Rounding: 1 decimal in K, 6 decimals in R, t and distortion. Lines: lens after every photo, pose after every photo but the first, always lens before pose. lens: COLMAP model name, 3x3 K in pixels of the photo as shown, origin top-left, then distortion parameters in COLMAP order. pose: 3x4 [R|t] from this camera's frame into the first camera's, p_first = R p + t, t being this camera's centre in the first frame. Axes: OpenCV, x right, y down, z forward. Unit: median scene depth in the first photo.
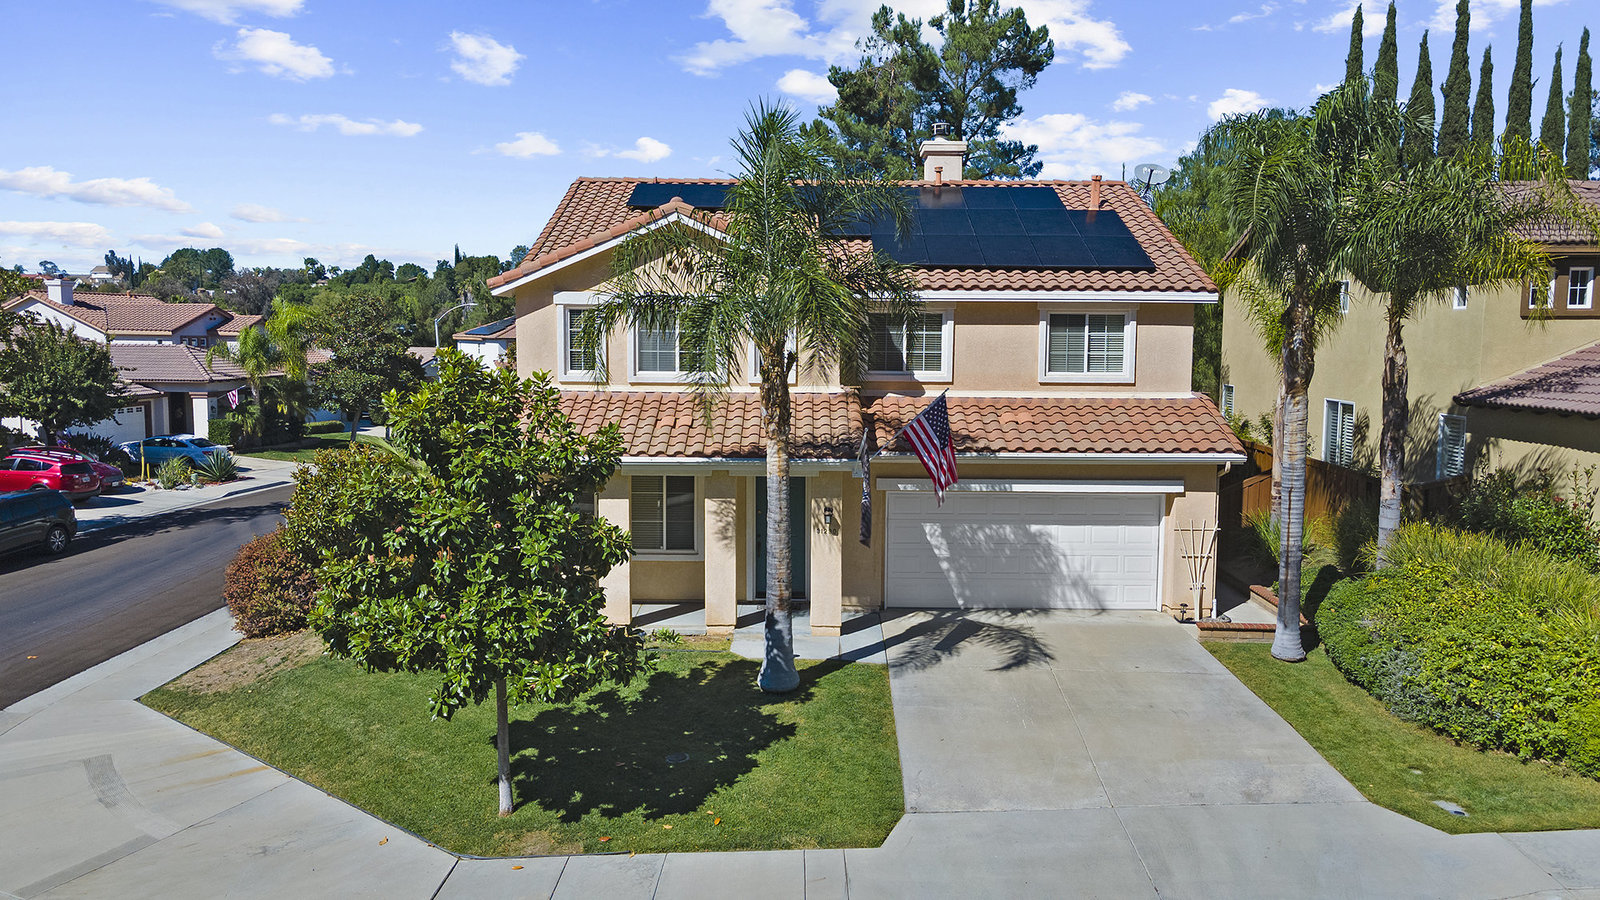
lens RADIAL K [[1133.1, 0, 781.5], [0, 1133.1, 448.3], [0, 0, 1]] dist [0.020396, 0.004201]
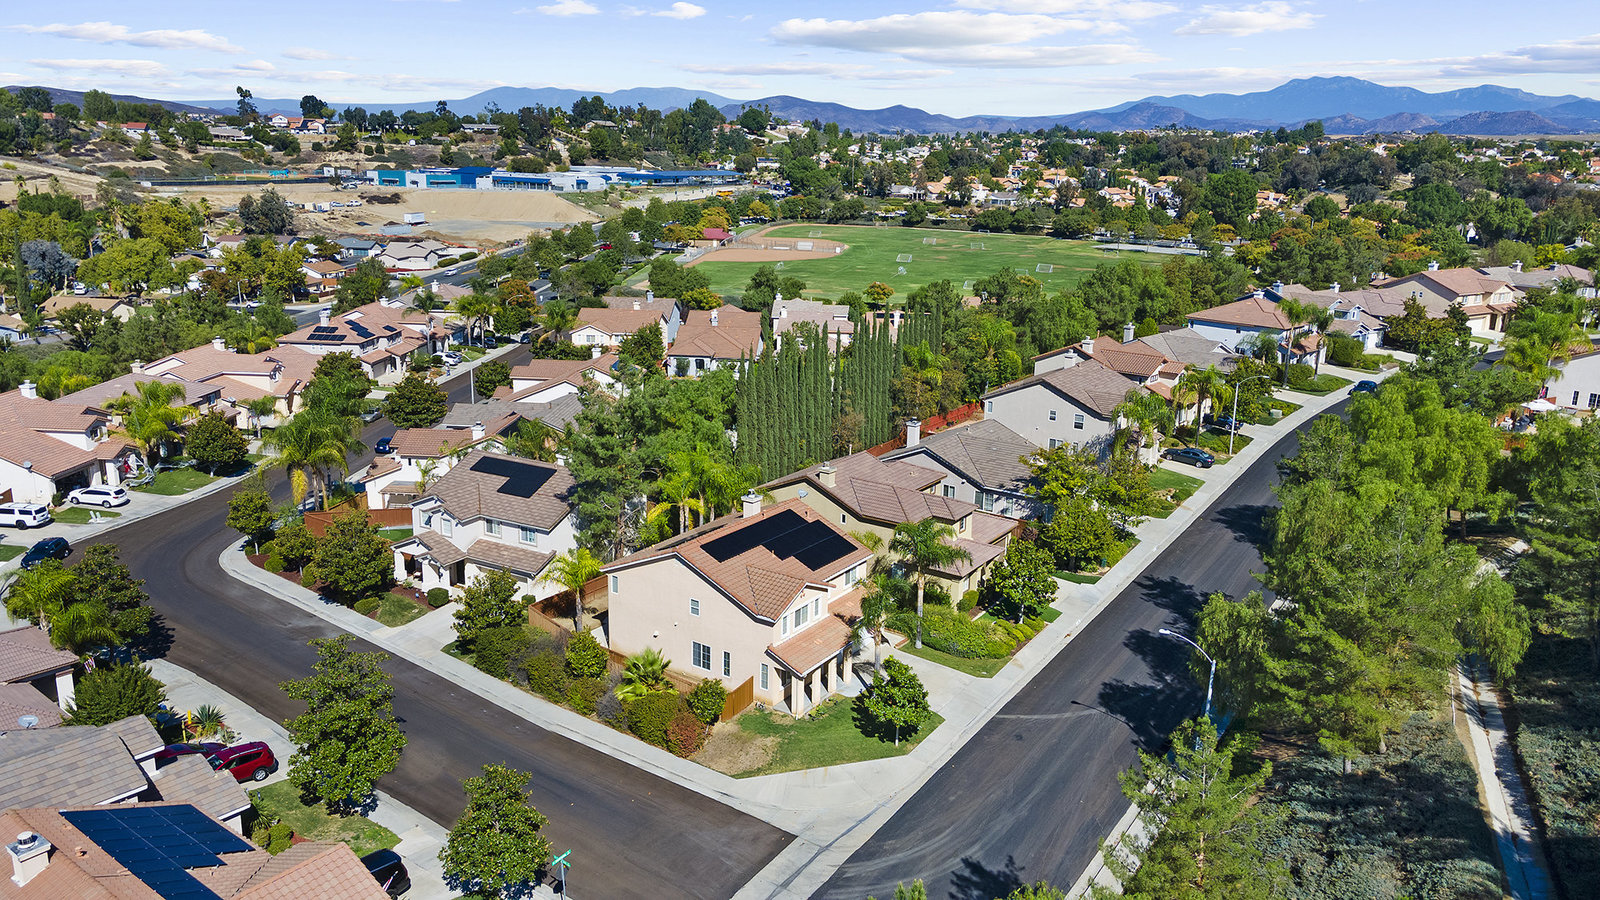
lens RADIAL K [[1133.1, 0, 781.5], [0, 1133.1, 448.3], [0, 0, 1]] dist [0.020396, 0.004201]
pose [[0.570910, -0.203621, 0.795362, -2.925698], [0.077618, 0.977804, 0.194614, -1.344910], [-0.817336, -0.049373, 0.574042, -0.920431]]
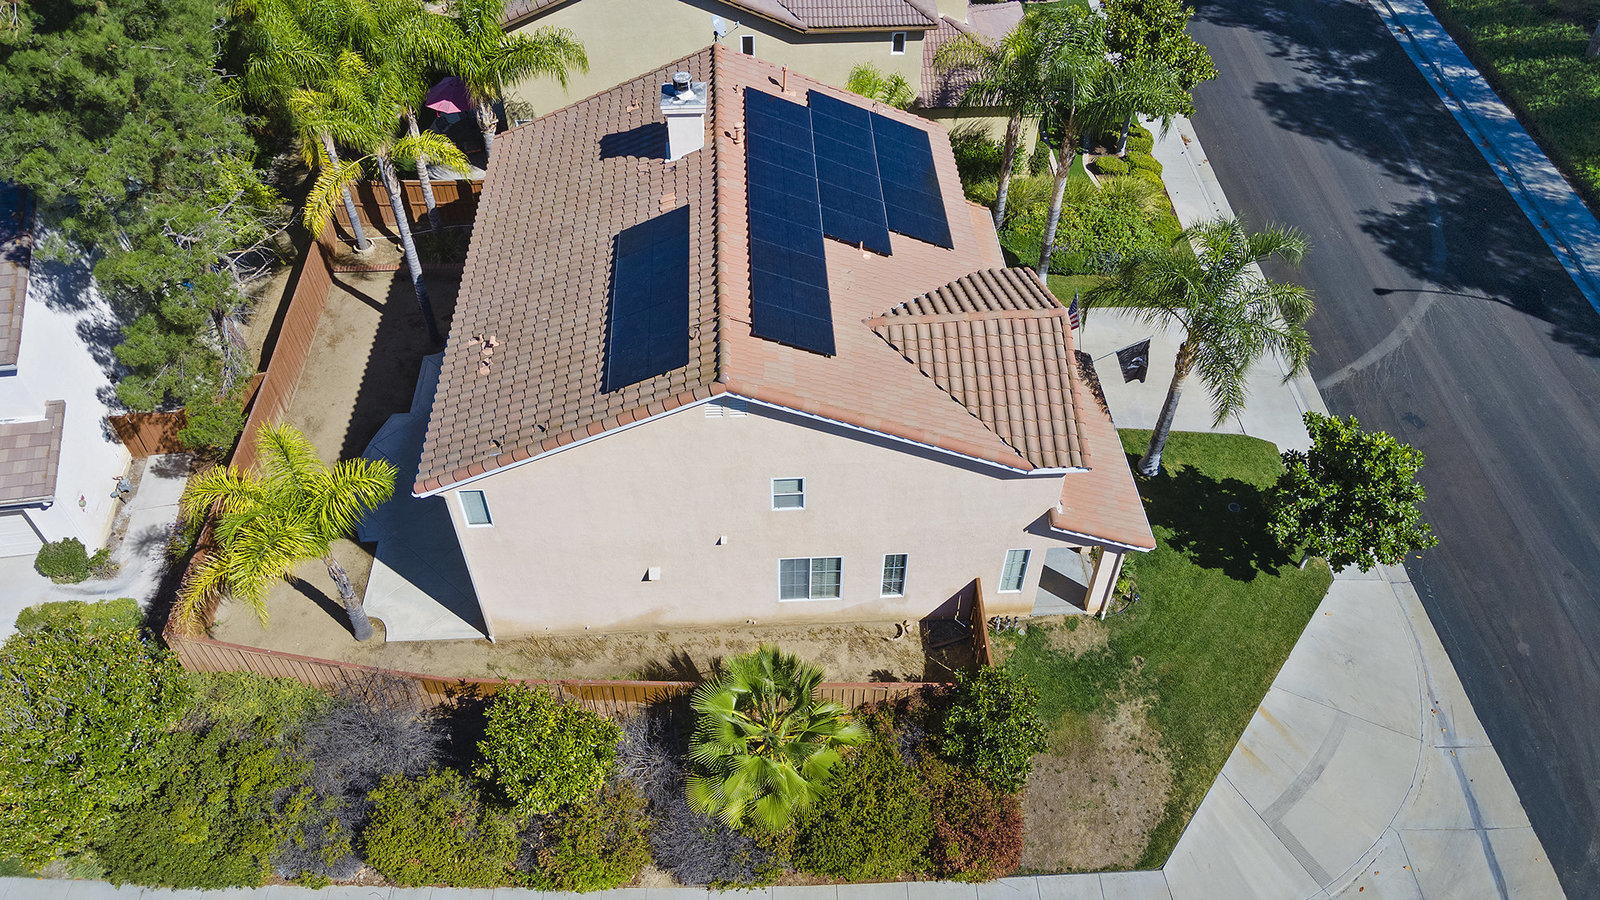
lens RADIAL K [[1133.1, 0, 781.5], [0, 1133.1, 448.3], [0, 0, 1]] dist [0.020396, 0.004201]
pose [[-0.041703, -0.734951, 0.676836, -1.098030], [0.121699, 0.668645, 0.733555, -1.133989], [-0.991691, 0.112962, 0.061558, 1.322404]]
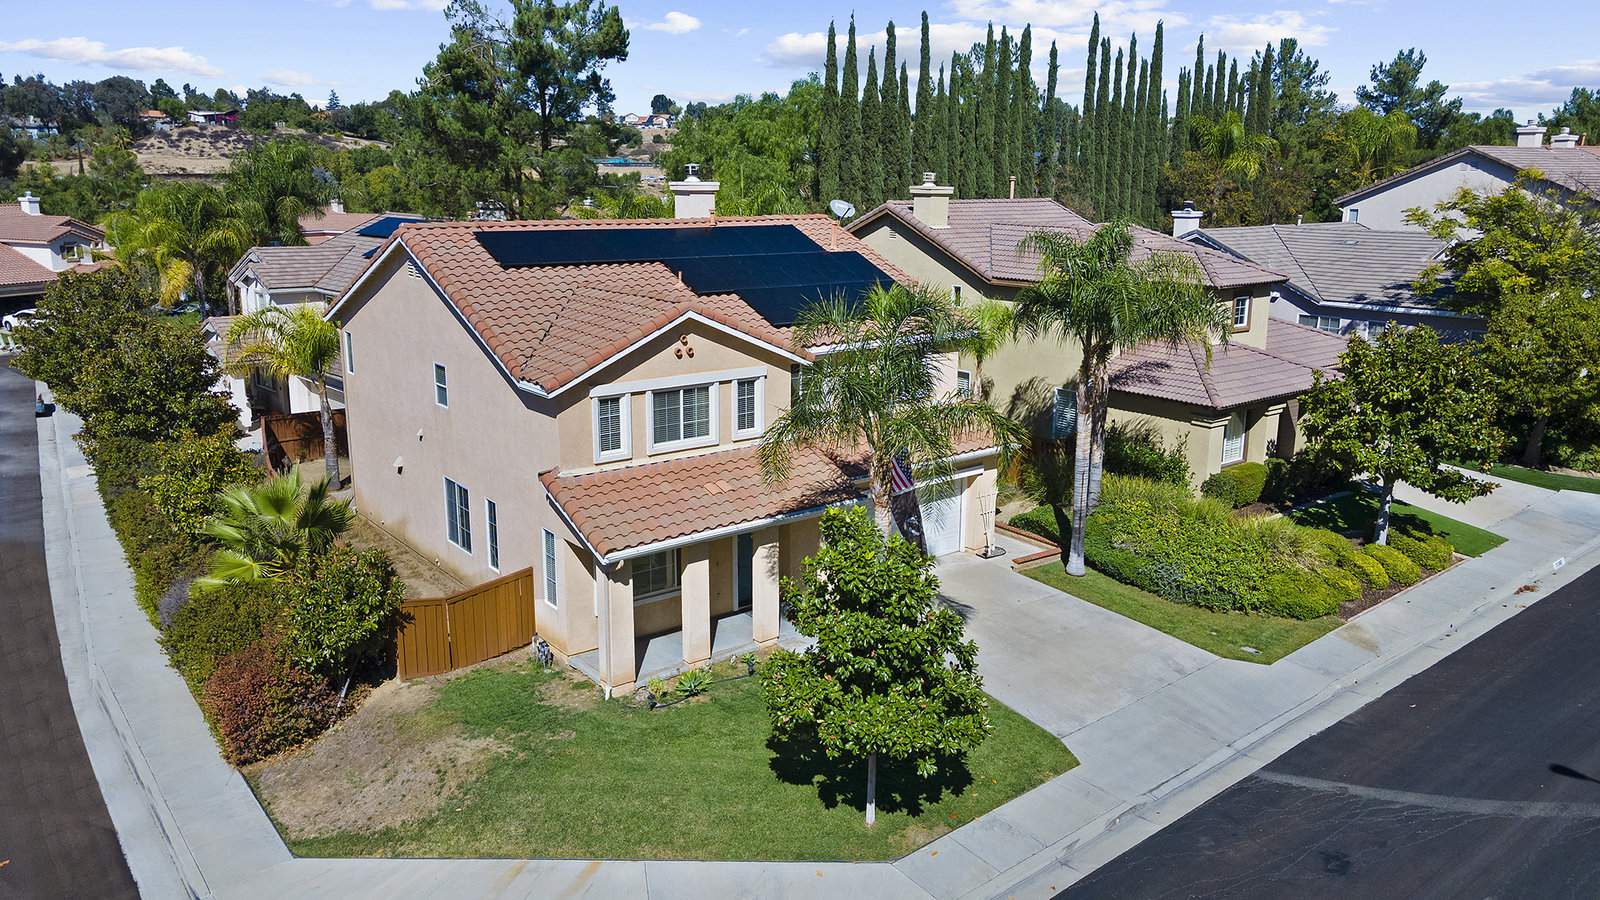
lens RADIAL K [[1133.1, 0, 781.5], [0, 1133.1, 448.3], [0, 0, 1]] dist [0.020396, 0.004201]
pose [[0.792296, -0.146996, 0.592165, -0.781060], [0.069945, 0.986028, 0.151183, -0.253033], [-0.606114, -0.078363, 0.791508, 0.000031]]
